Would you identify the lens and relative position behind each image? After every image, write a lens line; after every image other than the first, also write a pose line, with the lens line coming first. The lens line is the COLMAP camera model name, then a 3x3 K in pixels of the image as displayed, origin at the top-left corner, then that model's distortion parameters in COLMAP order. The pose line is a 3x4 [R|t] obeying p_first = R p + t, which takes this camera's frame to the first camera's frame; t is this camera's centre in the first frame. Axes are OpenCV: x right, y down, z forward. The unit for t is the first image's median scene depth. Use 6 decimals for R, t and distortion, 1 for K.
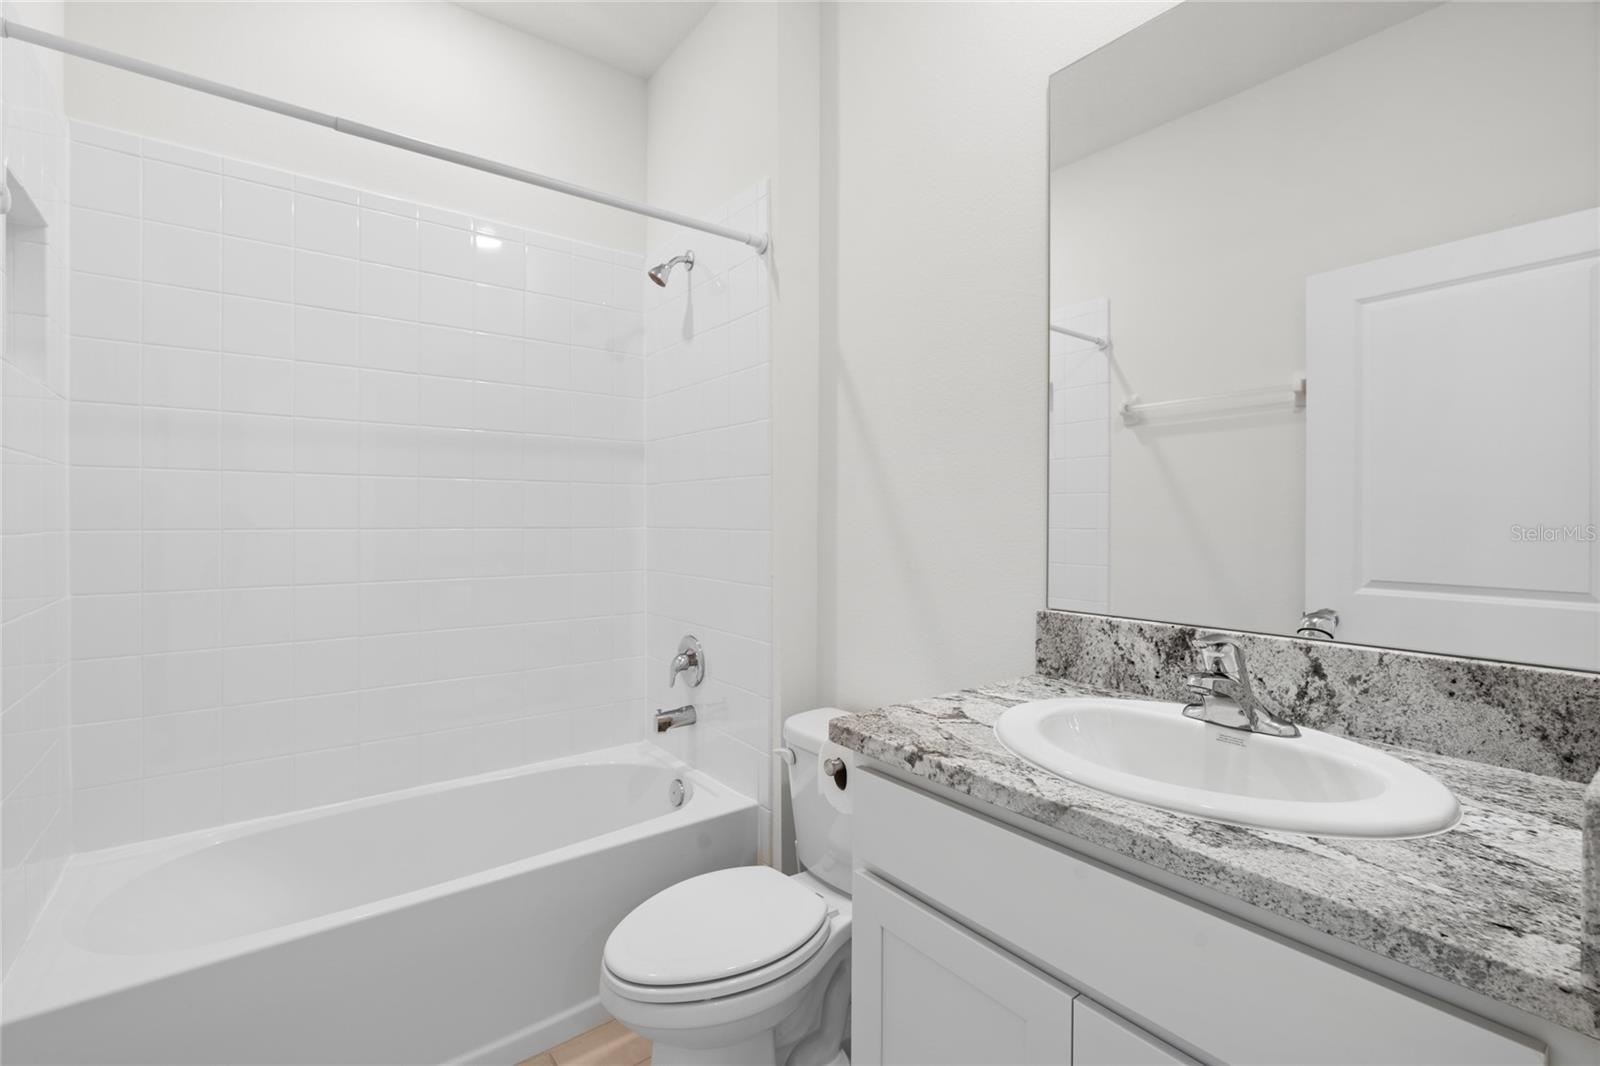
lens RADIAL K [[715.2, 0, 805.8], [0, 715.2, 533.5], [0, 0, 1]] dist [-0.004464, 0.000075]
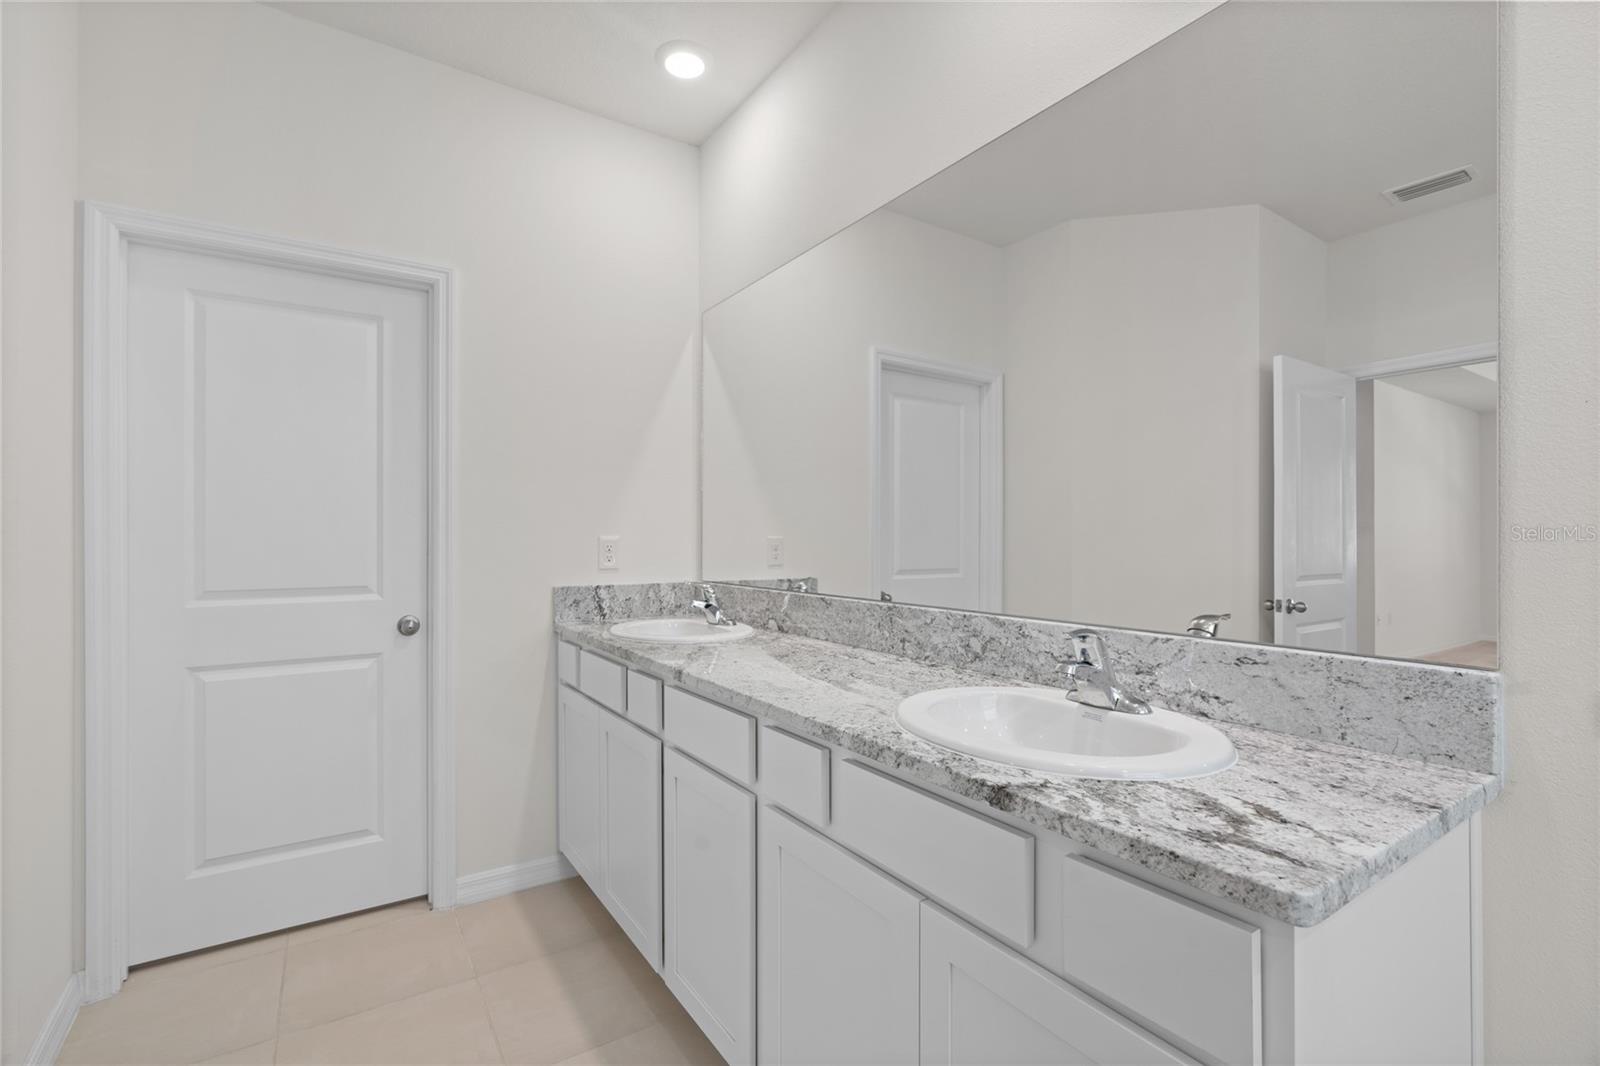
lens RADIAL K [[715.2, 0, 796.5], [0, 715.2, 535.0], [0, 0, 1]] dist [-0.004464, 0.000075]
pose [[0.997035, -0.015380, -0.075400, 0.185888], [0.013583, 0.999613, -0.024278, 0.004042], [0.075744, 0.023182, 0.996858, -0.250746]]
